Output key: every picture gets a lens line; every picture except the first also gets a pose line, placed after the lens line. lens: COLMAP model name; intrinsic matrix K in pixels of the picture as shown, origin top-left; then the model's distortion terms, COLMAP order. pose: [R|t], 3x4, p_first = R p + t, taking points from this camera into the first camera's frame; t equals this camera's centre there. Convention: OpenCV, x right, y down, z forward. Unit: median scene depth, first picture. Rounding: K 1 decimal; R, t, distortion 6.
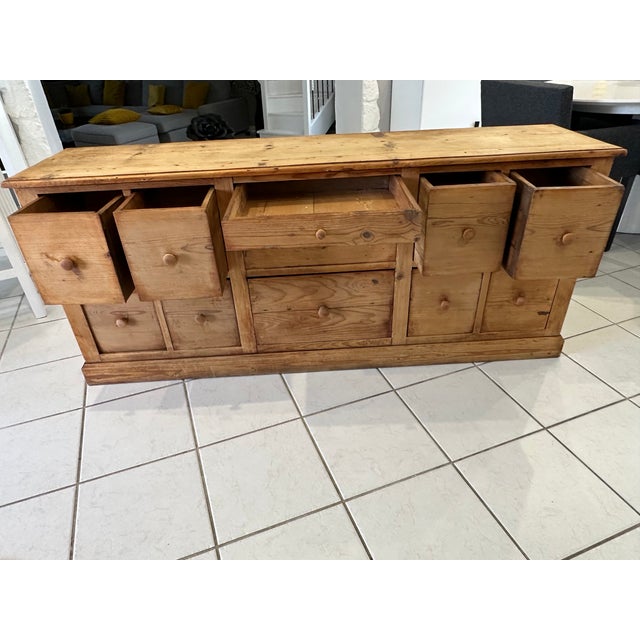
lens RADIAL K [[444.1, 0, 316.4], [0, 444.1, 324.6], [0, 0, 1]] dist [-0.020055, 0.019949]
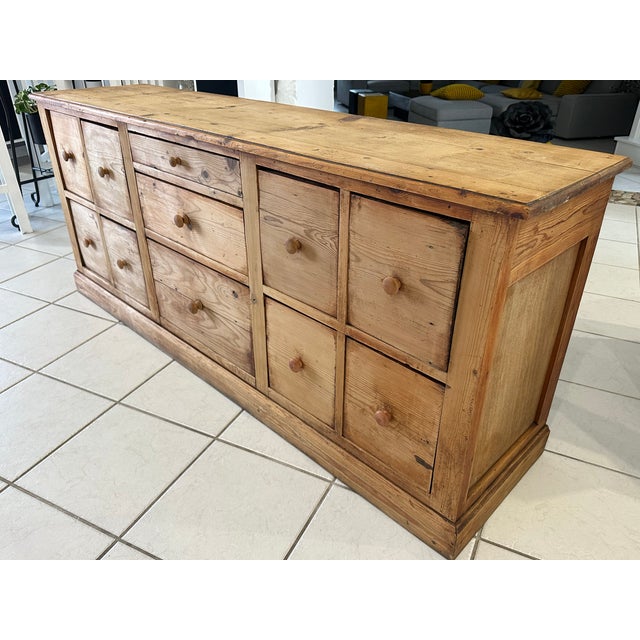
lens RADIAL K [[501.2, 0, 323.2], [0, 501.2, 317.0], [0, 0, 1]] dist [0.075320, -0.085032]
pose [[0.695322, 0.398005, -0.598432, 0.774848], [-0.423488, 0.899645, 0.106282, -0.218739], [0.580677, 0.179528, 0.794093, 0.404800]]
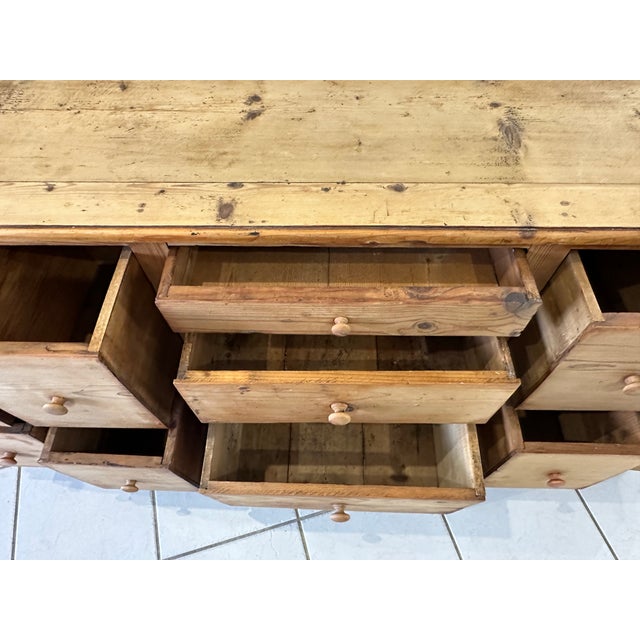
lens RADIAL K [[424.1, 0, 314.1], [0, 424.1, 325.9], [0, 0, 1]] dist [-0.016409, 0.010686]
pose [[0.997447, 0.064918, -0.029746, -0.009850], [-0.045423, 0.898223, 0.437186, -0.385999], [0.055100, -0.434719, 0.898879, 0.486739]]
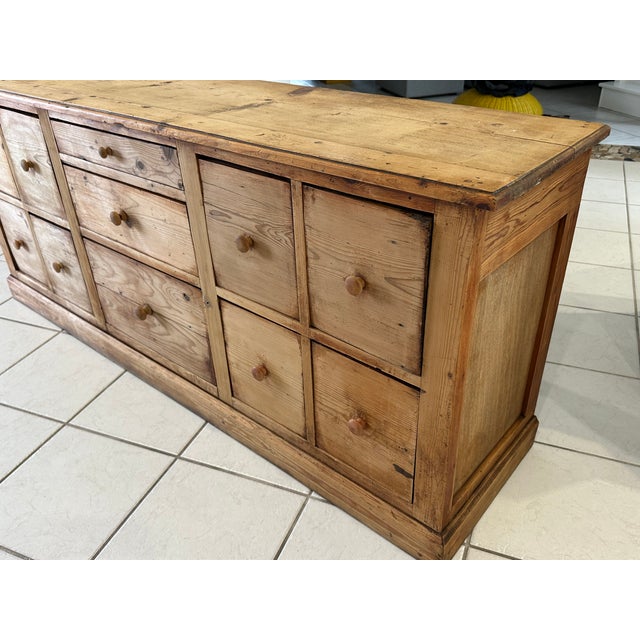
lens RADIAL K [[546.8, 0, 318.4], [0, 546.8, 320.0], [0, 0, 1]] dist [0.090674, -0.123610]
pose [[0.742316, 0.373893, -0.556032, 0.771135], [-0.365375, 0.921476, 0.131845, -0.251718], [0.561666, 0.105290, 0.820637, 0.419284]]
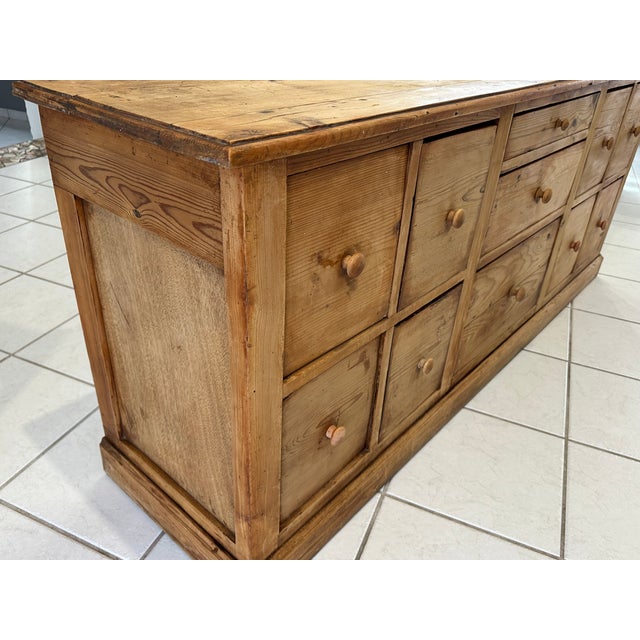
lens RADIAL K [[538.7, 0, 339.1], [0, 538.7, 327.4], [0, 0, 1]] dist [0.038173, -0.036954]
pose [[0.664522, -0.326045, 0.672388, -0.804775], [0.328471, 0.935653, 0.129076, -0.190229], [-0.671206, 0.135086, 0.728858, 0.571535]]
